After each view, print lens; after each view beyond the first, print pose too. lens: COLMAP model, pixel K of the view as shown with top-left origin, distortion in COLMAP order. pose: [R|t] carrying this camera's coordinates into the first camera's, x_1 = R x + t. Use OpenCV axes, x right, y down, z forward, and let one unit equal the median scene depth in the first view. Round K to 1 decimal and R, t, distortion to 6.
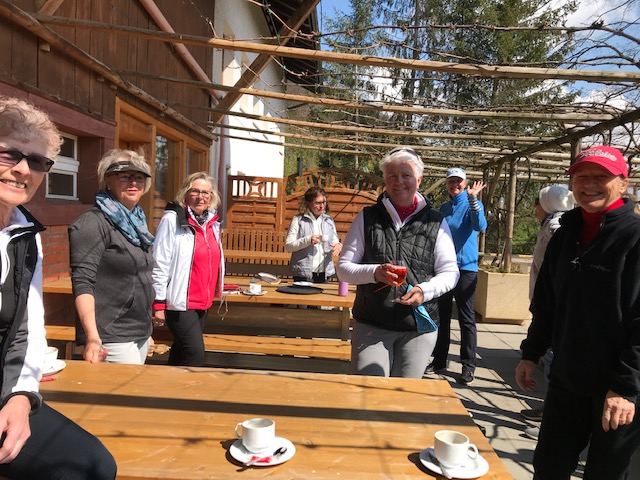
lens RADIAL K [[525.1, 0, 319.1], [0, 525.1, 243.6], [0, 0, 1]] dist [0.040240, -0.011486]
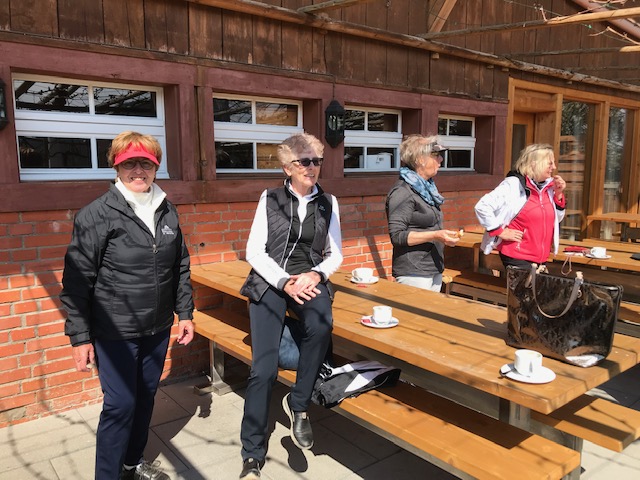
lens RADIAL K [[525.1, 0, 318.3], [0, 525.1, 238.0], [0, 0, 1]] dist [0.040240, -0.011486]
pose [[0.646307, 0.055475, -0.761058, 0.304726], [-0.015165, 0.998091, 0.059874, 0.006126], [0.762927, -0.027156, 0.645914, -0.073205]]
